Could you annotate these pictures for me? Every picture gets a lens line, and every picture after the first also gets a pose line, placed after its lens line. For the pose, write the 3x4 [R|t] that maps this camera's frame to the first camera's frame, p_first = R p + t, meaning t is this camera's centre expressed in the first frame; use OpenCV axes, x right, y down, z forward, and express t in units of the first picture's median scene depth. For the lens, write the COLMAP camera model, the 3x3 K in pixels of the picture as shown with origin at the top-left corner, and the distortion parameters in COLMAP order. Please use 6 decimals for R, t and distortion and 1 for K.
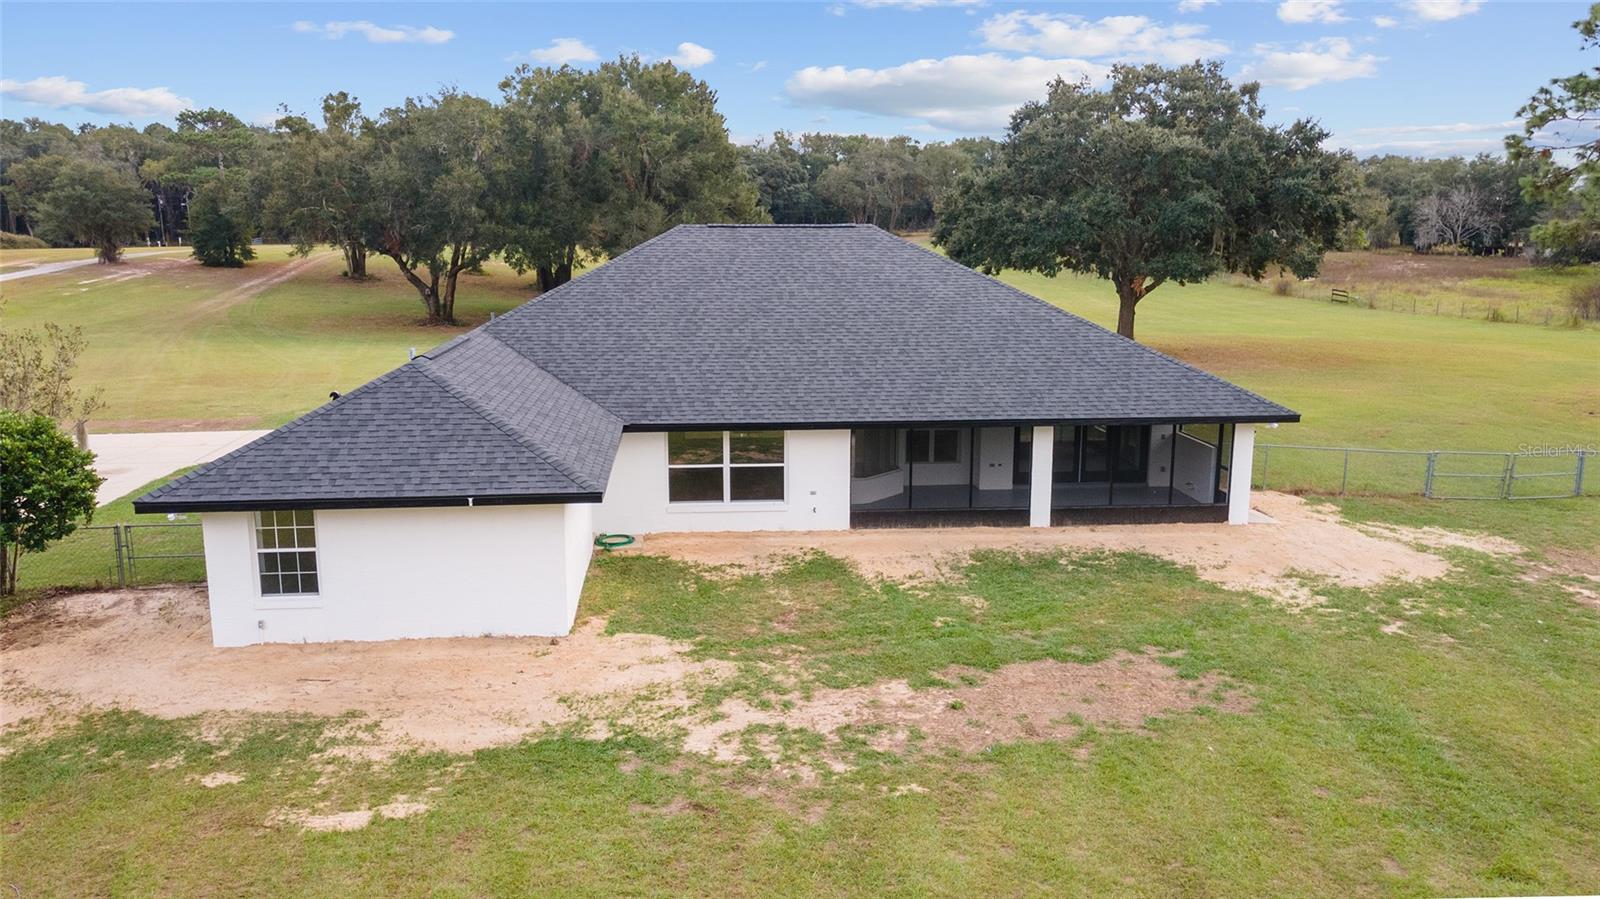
lens RADIAL K [[1171.7, 0, 820.6], [0, 1171.7, 429.1], [0, 0, 1]] dist [0.035183, 0.017775]
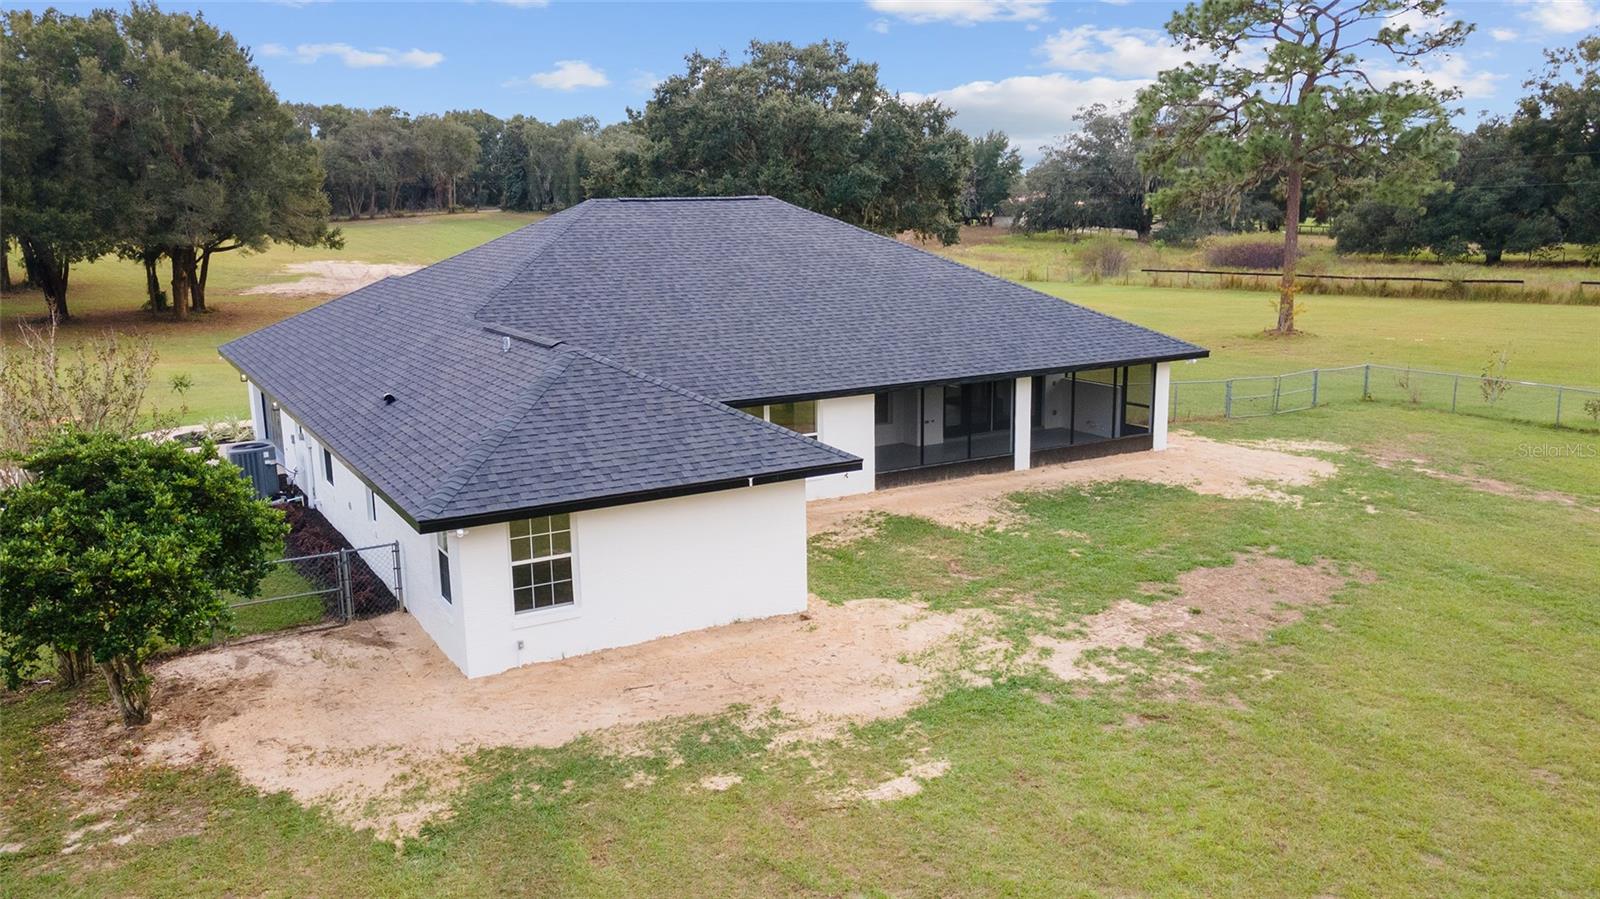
lens RADIAL K [[1216.9, 0, 809.8], [0, 1216.9, 436.7], [0, 0, 1]] dist [0.029662, 0.016996]
pose [[0.912250, -0.093957, 0.398713, -0.623562], [0.087209, 0.995572, 0.035075, -0.006078], [-0.400243, 0.002774, 0.916405, 0.059606]]
